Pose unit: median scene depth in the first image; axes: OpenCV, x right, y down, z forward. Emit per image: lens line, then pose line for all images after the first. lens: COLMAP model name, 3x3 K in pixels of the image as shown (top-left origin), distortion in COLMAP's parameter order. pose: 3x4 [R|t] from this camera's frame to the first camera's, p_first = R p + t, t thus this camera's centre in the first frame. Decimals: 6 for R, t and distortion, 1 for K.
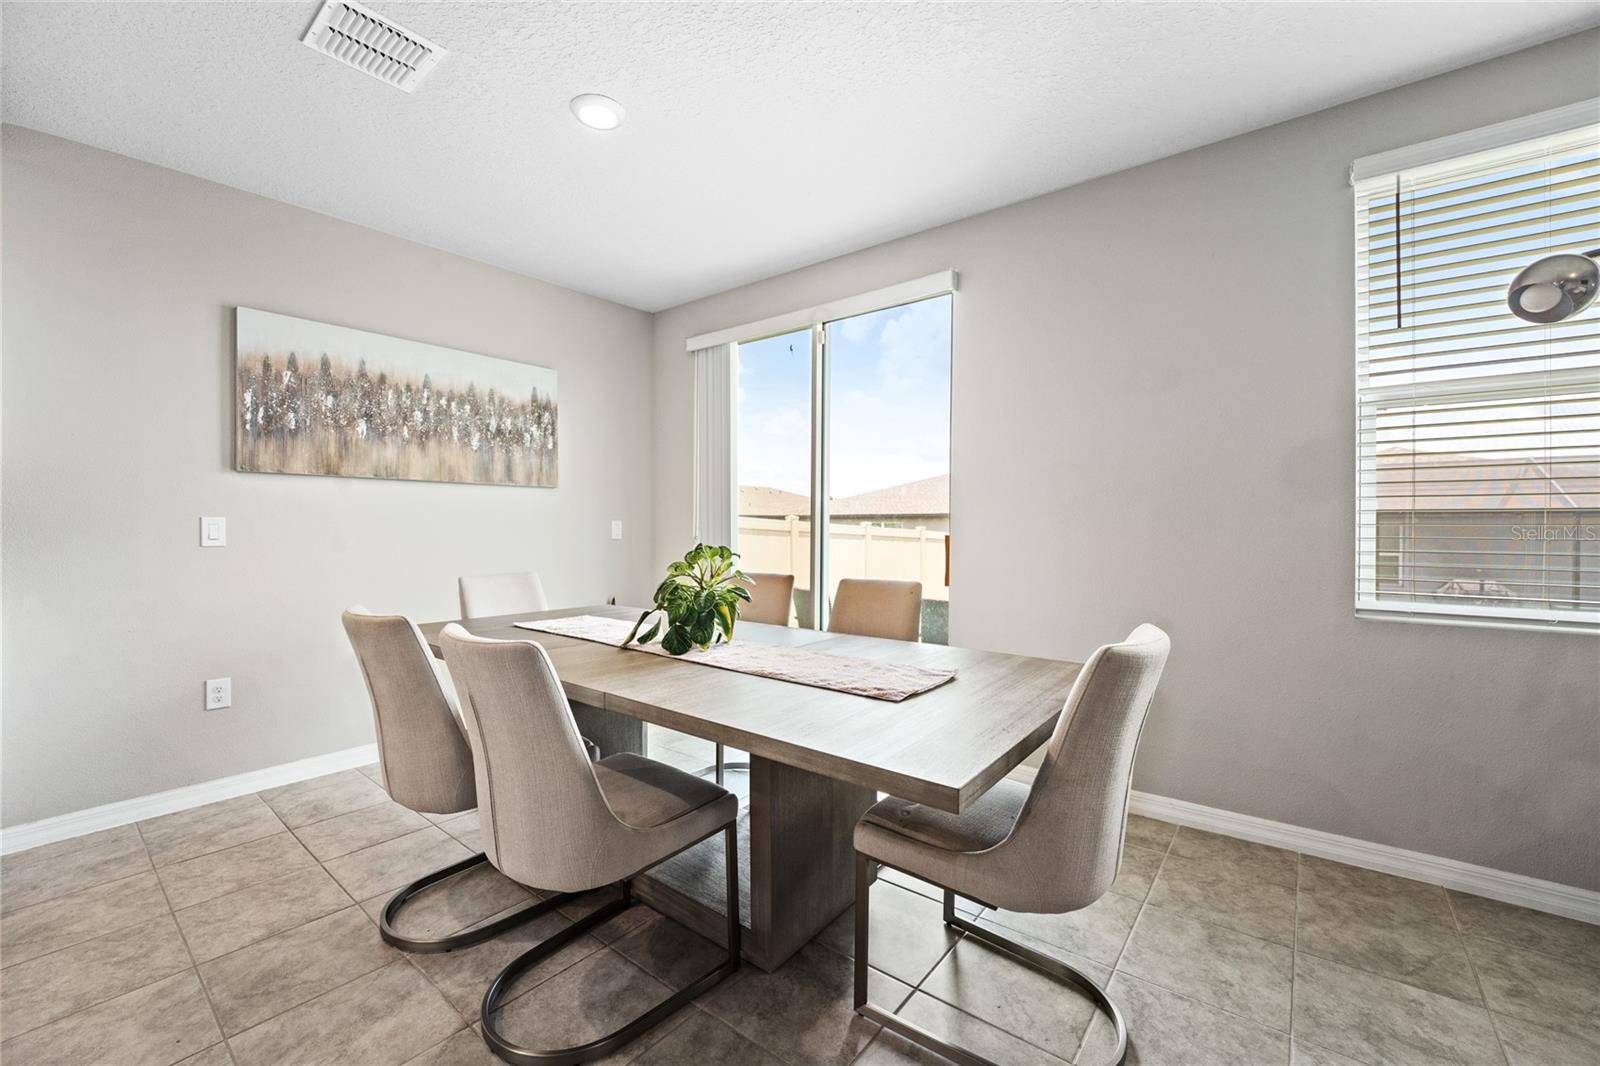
lens RADIAL K [[637.5, 0, 800.0], [0, 637.5, 533.0], [0, 0, 1]] dist [-0.030399, 0.000133]
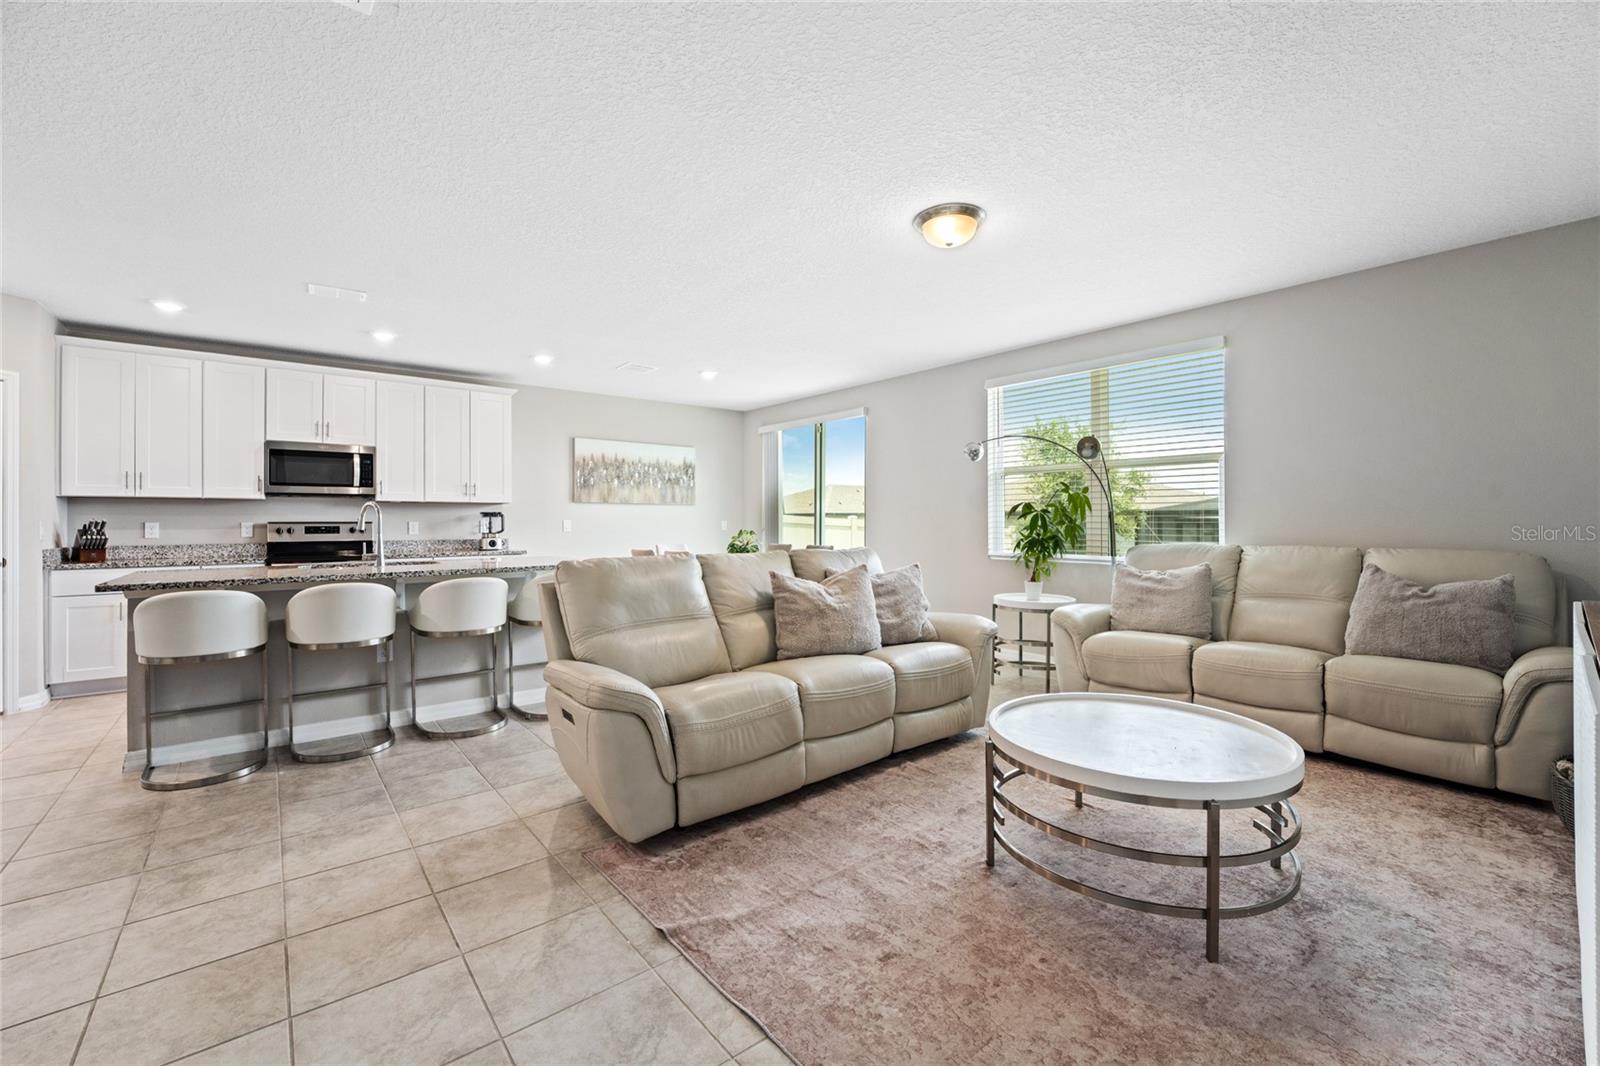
lens RADIAL K [[659.5, 0, 799.8], [0, 659.5, 520.7], [0, 0, 1]] dist [-0.023239, 0.000381]
pose [[0.978245, -0.004006, -0.207412, 0.491326], [0.001009, 0.999894, -0.014551, 0.014142], [0.207449, 0.014025, 0.978145, -1.275103]]
